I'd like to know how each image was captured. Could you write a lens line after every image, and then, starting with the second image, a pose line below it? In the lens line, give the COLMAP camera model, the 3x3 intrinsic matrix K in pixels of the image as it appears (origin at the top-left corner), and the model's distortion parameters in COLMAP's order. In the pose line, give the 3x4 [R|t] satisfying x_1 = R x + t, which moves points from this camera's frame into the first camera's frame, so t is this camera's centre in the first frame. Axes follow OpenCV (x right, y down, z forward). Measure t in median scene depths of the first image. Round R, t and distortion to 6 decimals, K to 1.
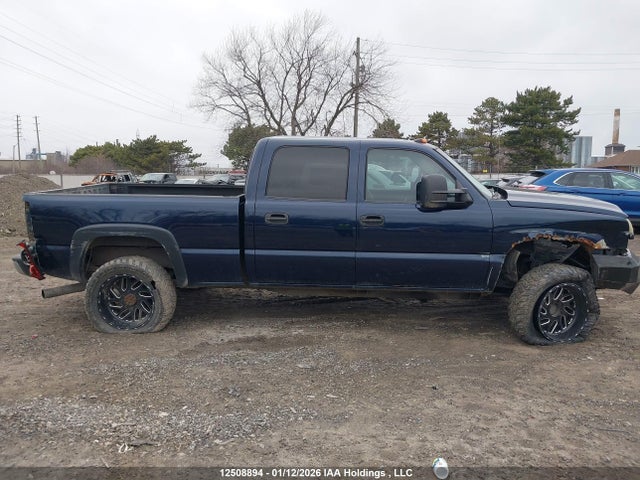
lens RADIAL K [[497.3, 0, 325.4], [0, 497.3, 235.8], [0, 0, 1]] dist [0.102347, -0.150222]
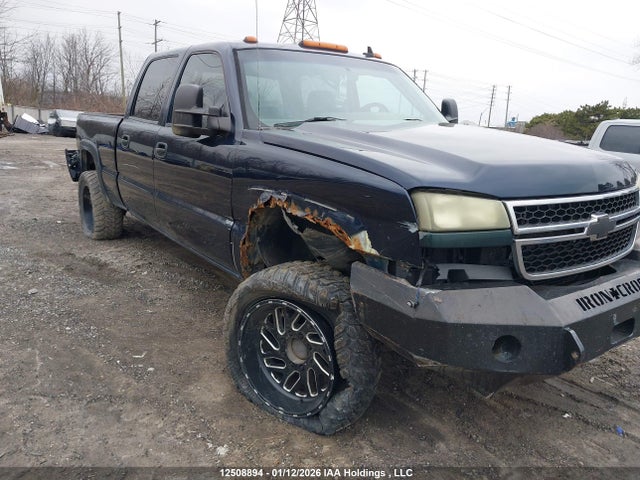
lens RADIAL K [[497.3, 0, 325.4], [0, 497.3, 235.8], [0, 0, 1]] dist [0.102347, -0.150222]
pose [[0.624077, 0.195538, -0.756500, 0.842098], [-0.154088, 0.979967, 0.126184, -0.036970], [0.766018, 0.037819, 0.641705, 0.694194]]
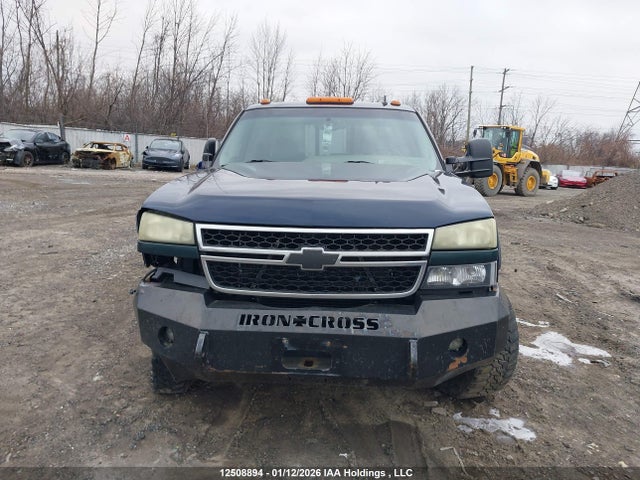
lens RADIAL K [[497.3, 0, 325.4], [0, 497.3, 235.8], [0, 0, 1]] dist [0.102347, -0.150222]
pose [[-0.005063, 0.159117, -0.987247, 1.119513], [-0.176510, 0.971616, 0.157503, -0.125033], [0.984286, 0.175056, 0.023167, 1.172421]]
